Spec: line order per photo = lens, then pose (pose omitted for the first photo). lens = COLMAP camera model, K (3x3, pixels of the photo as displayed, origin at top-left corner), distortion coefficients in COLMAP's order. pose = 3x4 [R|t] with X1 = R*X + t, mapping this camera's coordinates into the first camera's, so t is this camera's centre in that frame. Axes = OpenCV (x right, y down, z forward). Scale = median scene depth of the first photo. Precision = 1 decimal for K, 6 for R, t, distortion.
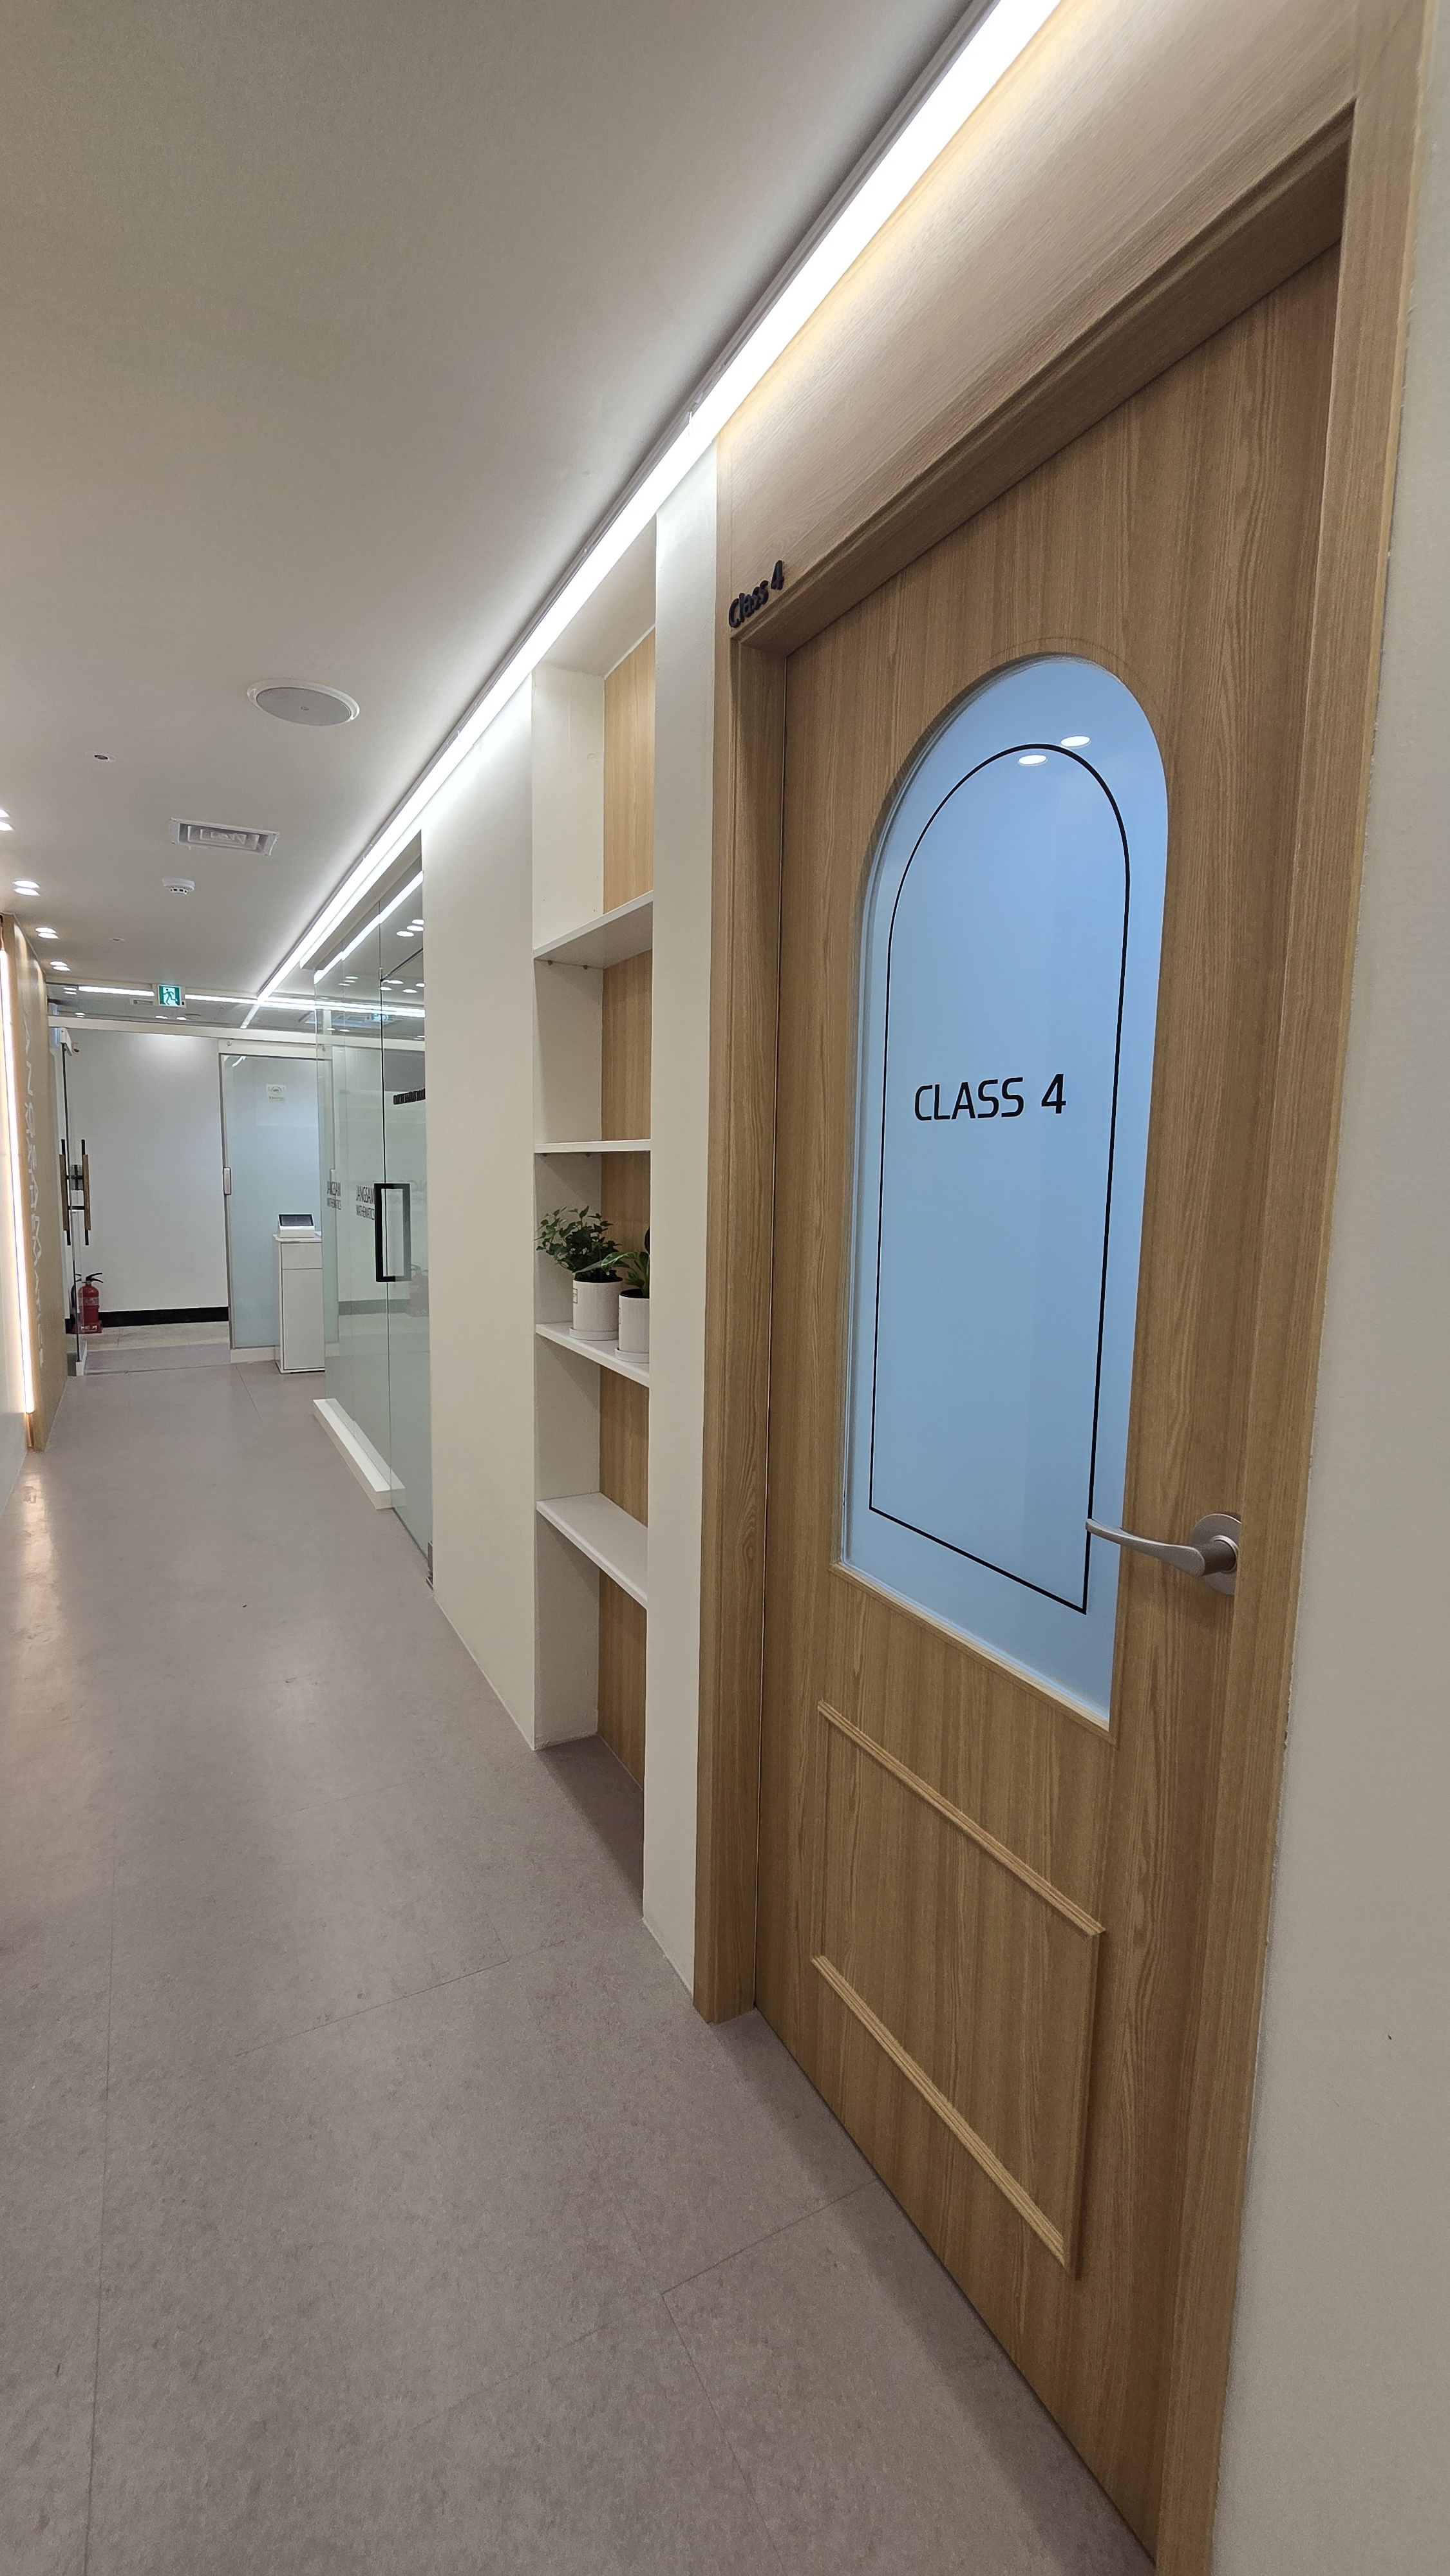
lens RADIAL K [[1079.4, 0, 725.0], [0, 1079.4, 1288.0], [0, 0, 1]] dist [0.009377, -0.019350]
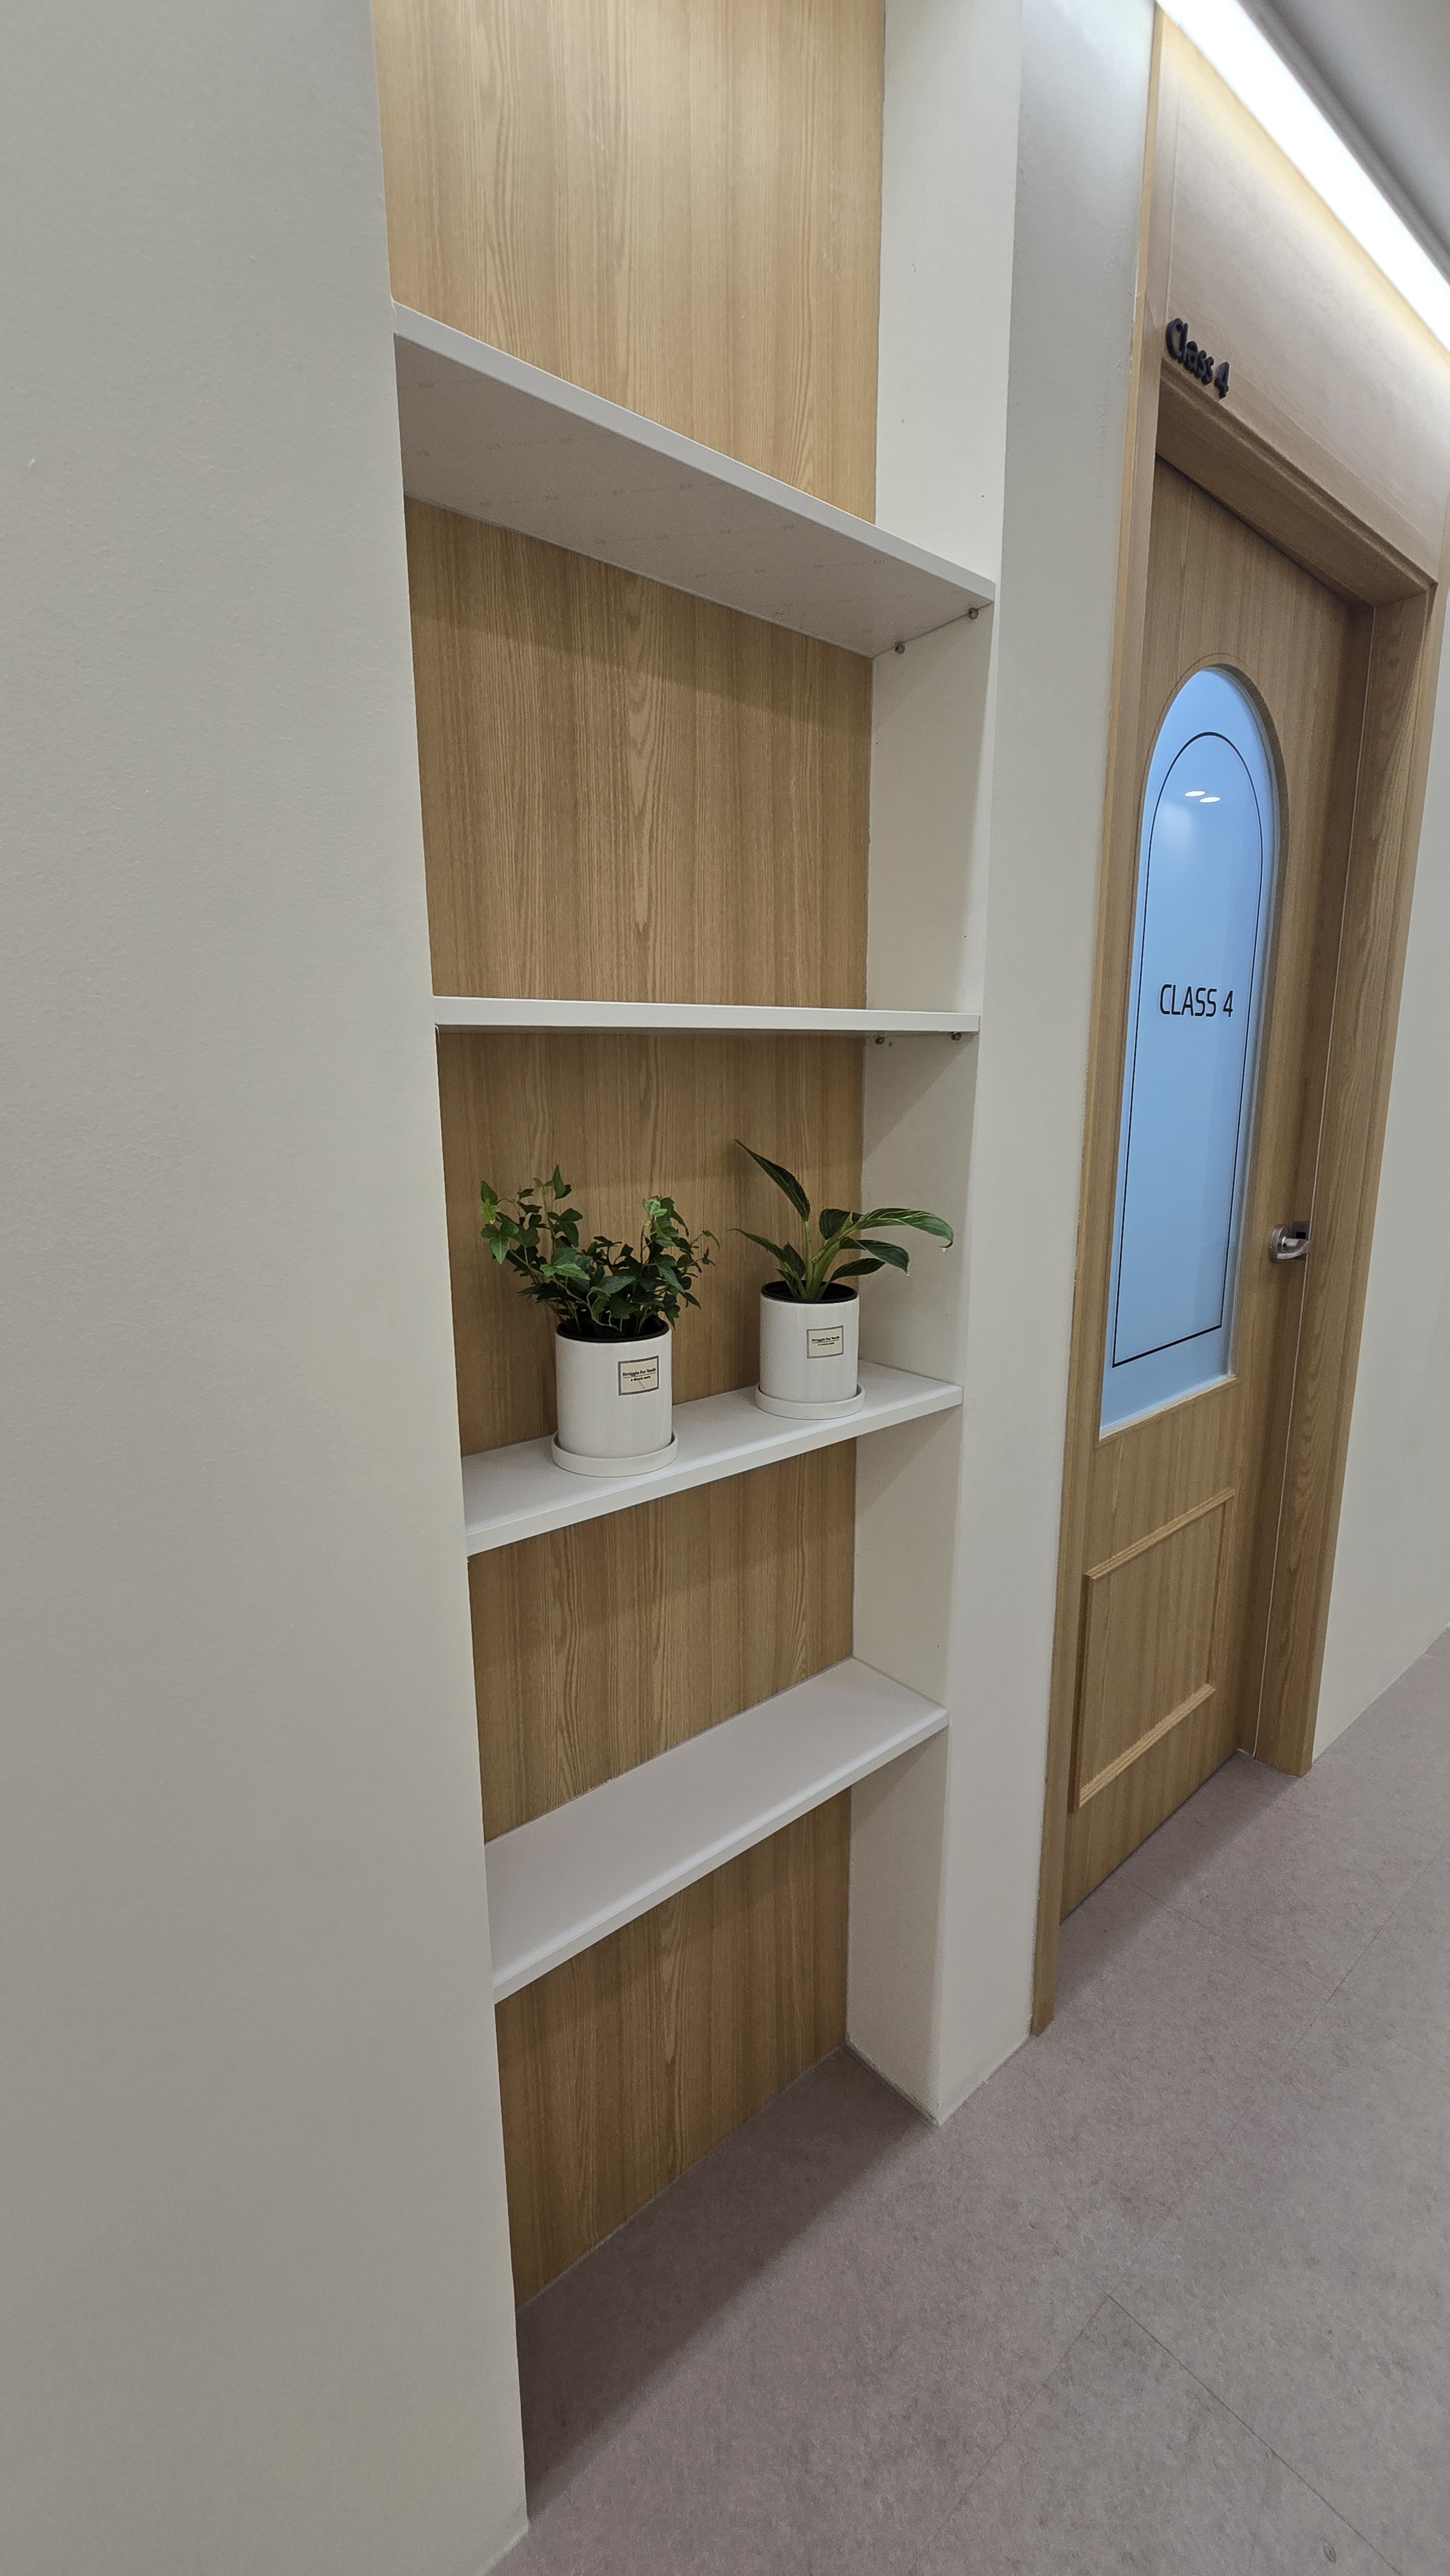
lens RADIAL K [[1059.3, 0, 705.0], [0, 1059.3, 1288.5], [0, 0, 1]] dist [0.002166, -0.000259]
pose [[-0.196369, -0.209660, 0.957853, -0.891763], [0.119659, 0.964447, 0.235634, -0.200920], [-0.973201, 0.160887, -0.164300, 1.738432]]
